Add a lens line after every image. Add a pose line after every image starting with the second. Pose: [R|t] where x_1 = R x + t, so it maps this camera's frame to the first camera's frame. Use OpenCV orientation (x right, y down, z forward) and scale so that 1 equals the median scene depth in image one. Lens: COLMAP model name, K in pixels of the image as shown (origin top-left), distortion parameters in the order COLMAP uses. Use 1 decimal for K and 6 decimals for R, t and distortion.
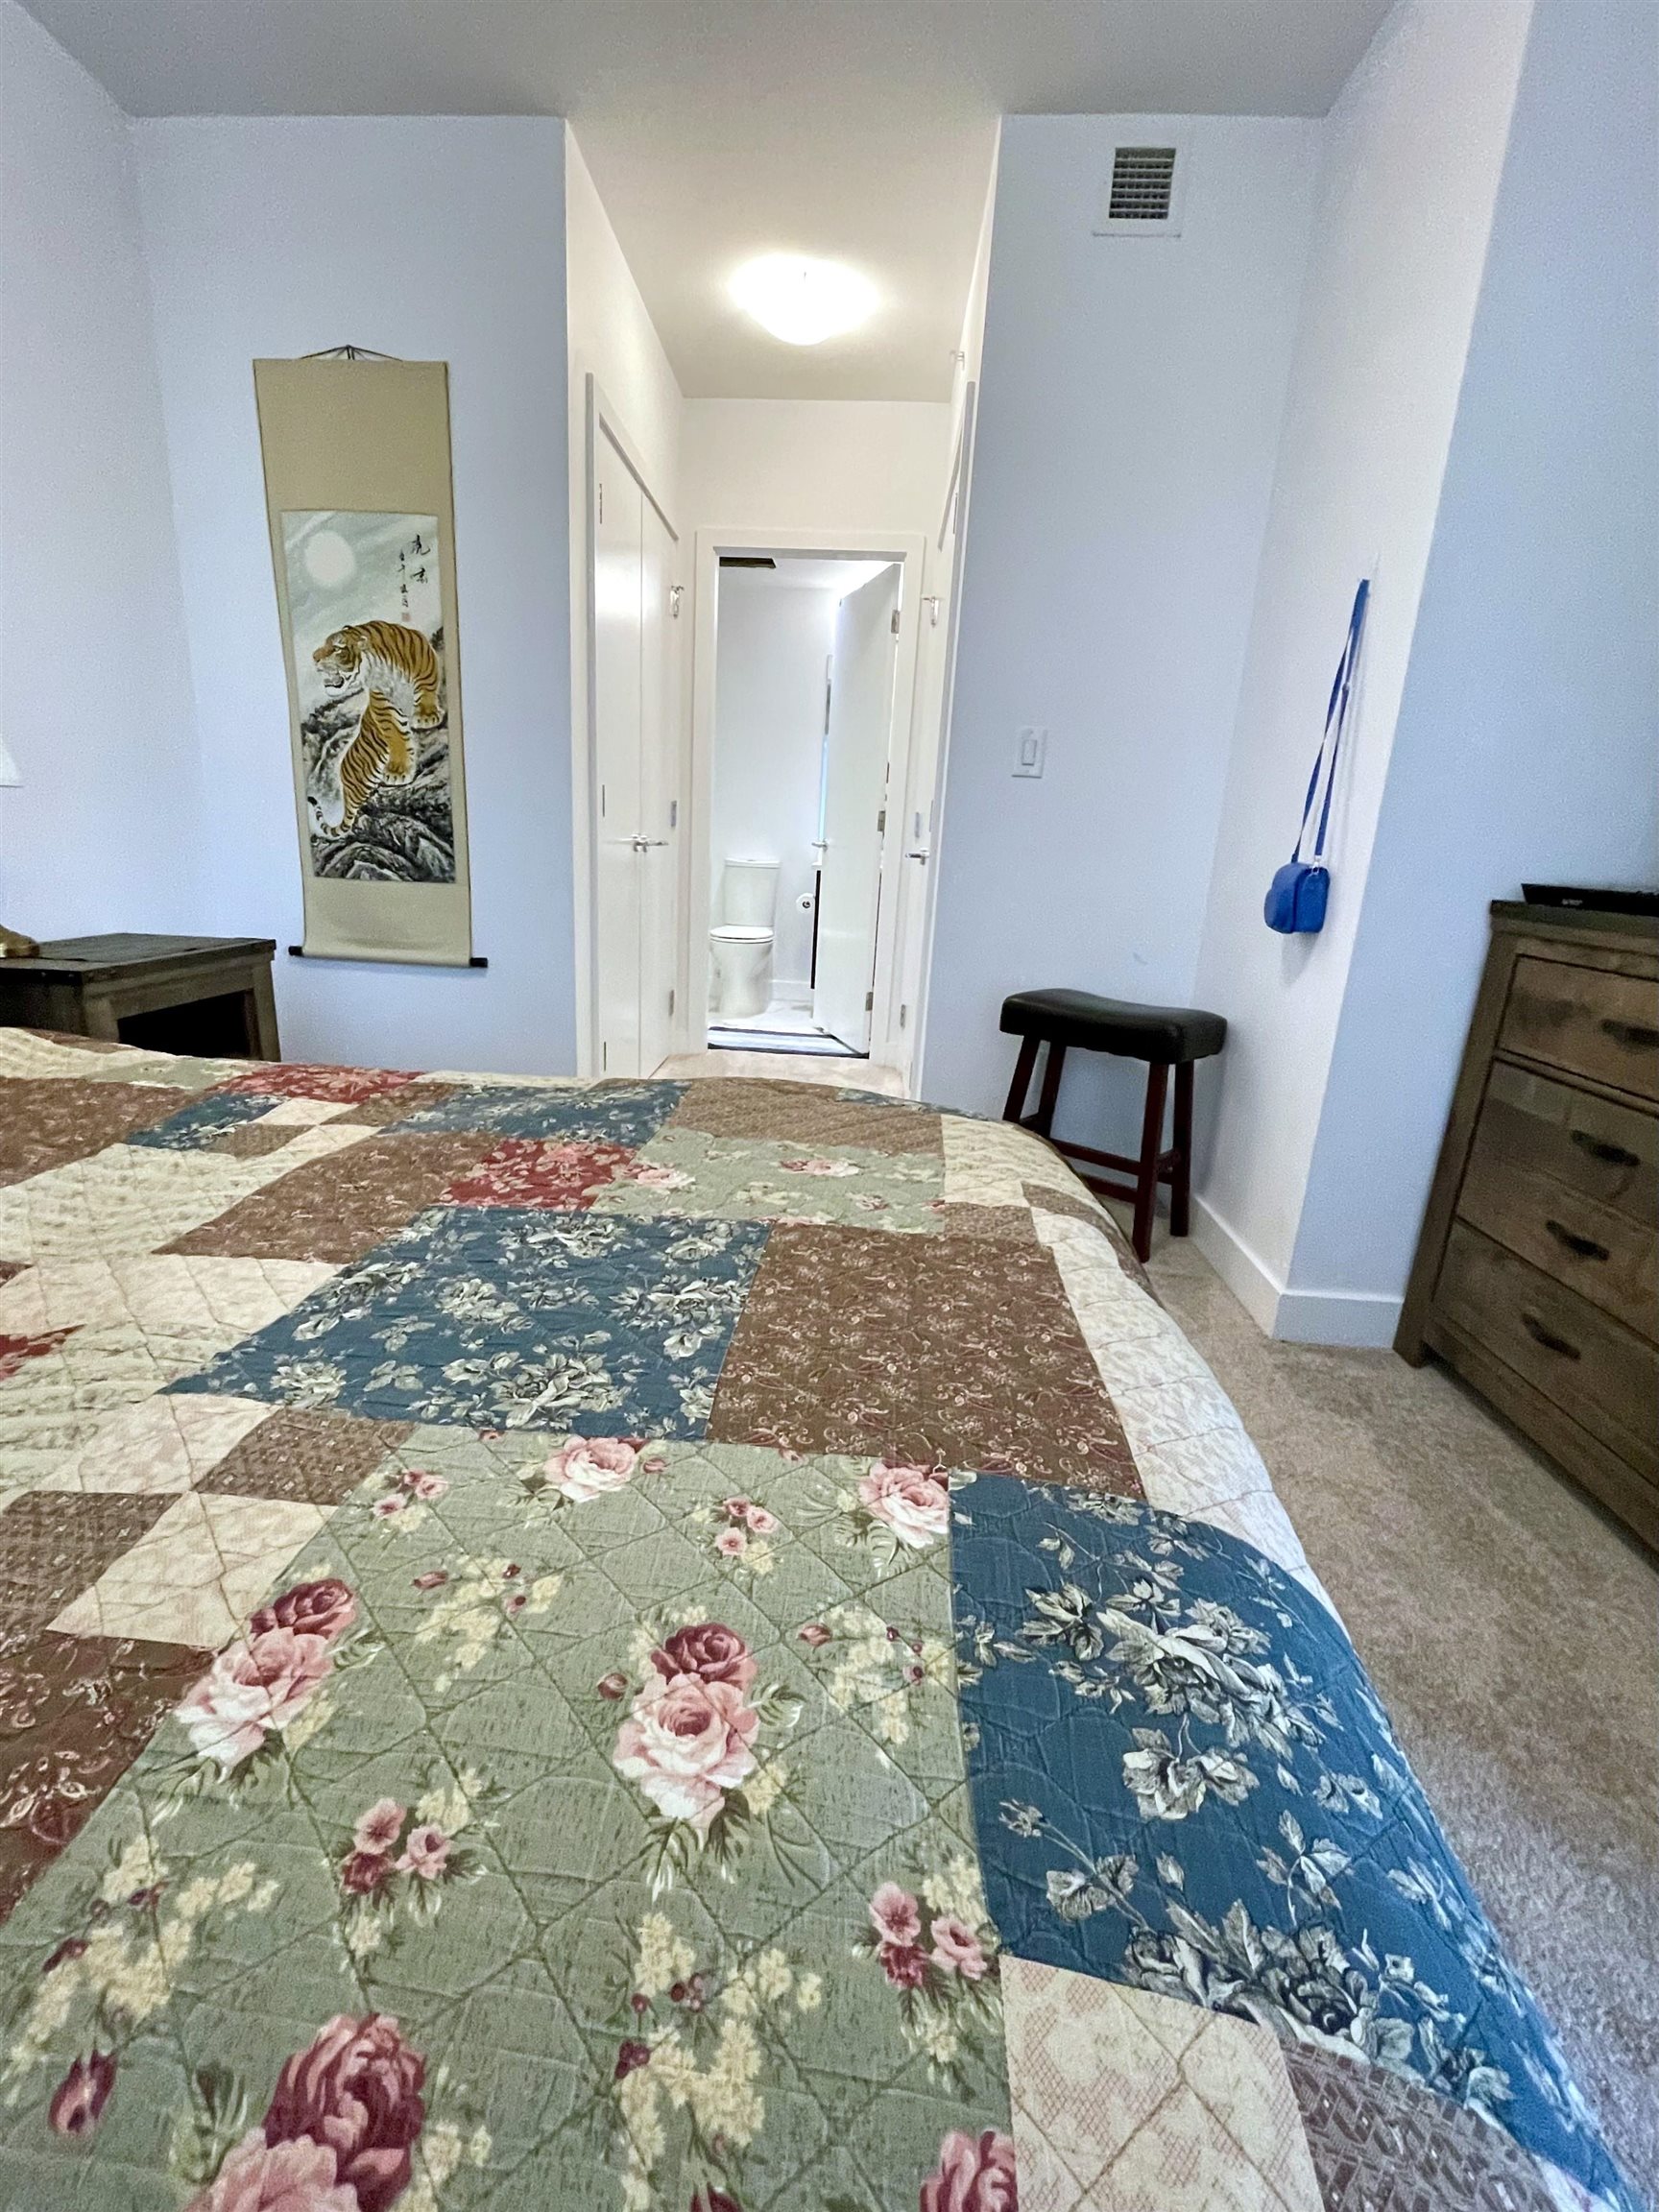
lens RADIAL K [[967.9, 0, 819.4], [0, 967.9, 1106.5], [0, 0, 1]] dist [0.000381, 0.000130]
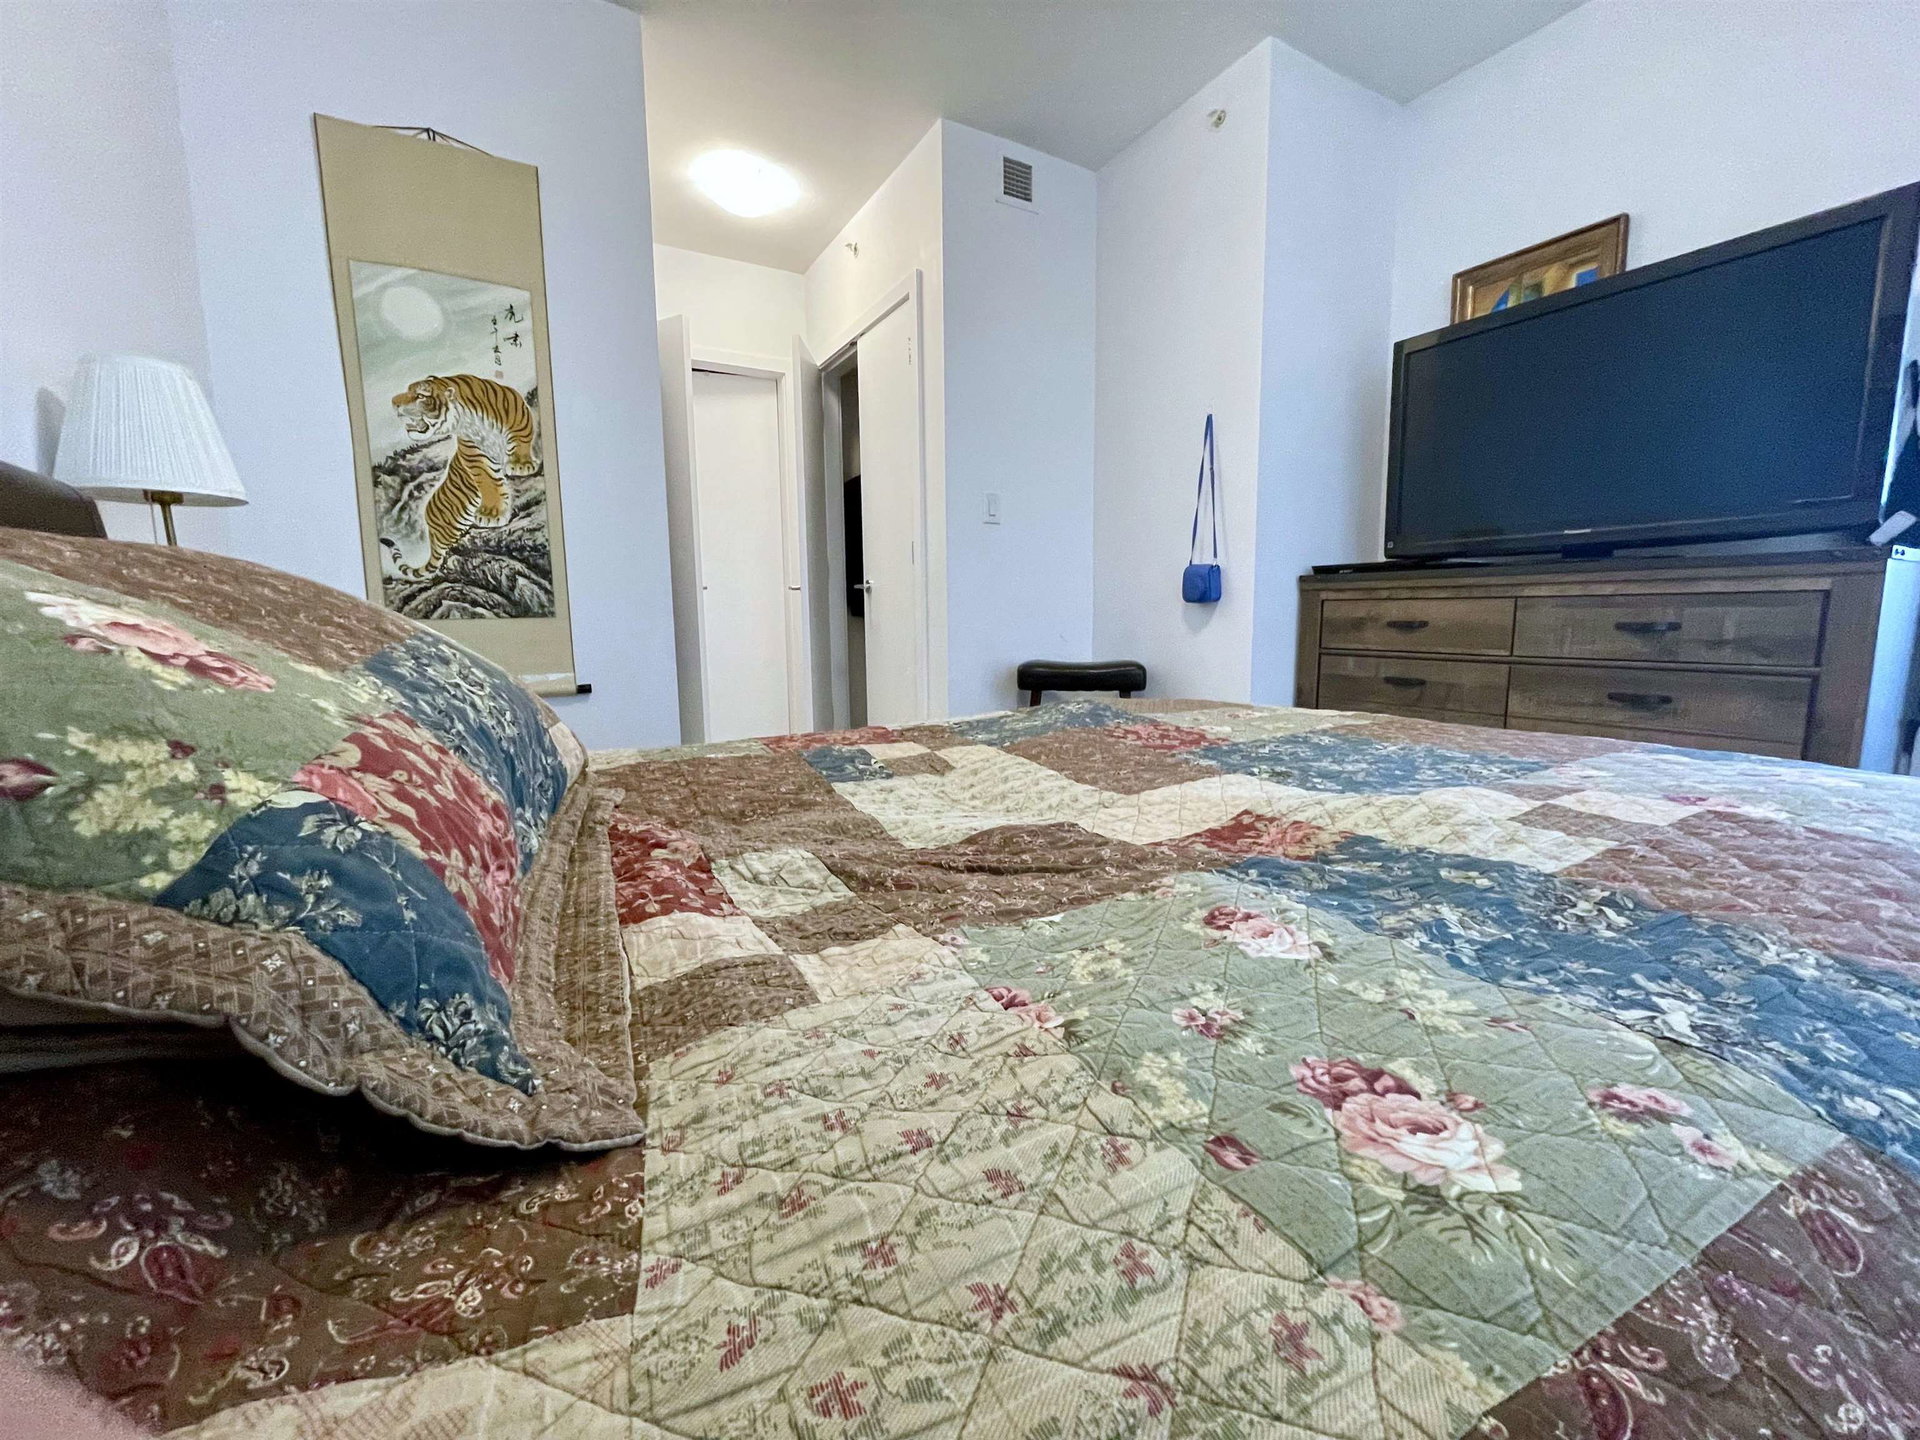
lens RADIAL K [[773.8, 0, 961.2], [0, 773.8, 718.0], [0, 0, 1]] dist [-0.001033, -0.000026]
pose [[0.824748, -0.128837, 0.550629, -0.508783], [0.199902, 0.977257, -0.070760, 0.027161], [-0.528989, 0.168431, 0.831746, 0.080293]]
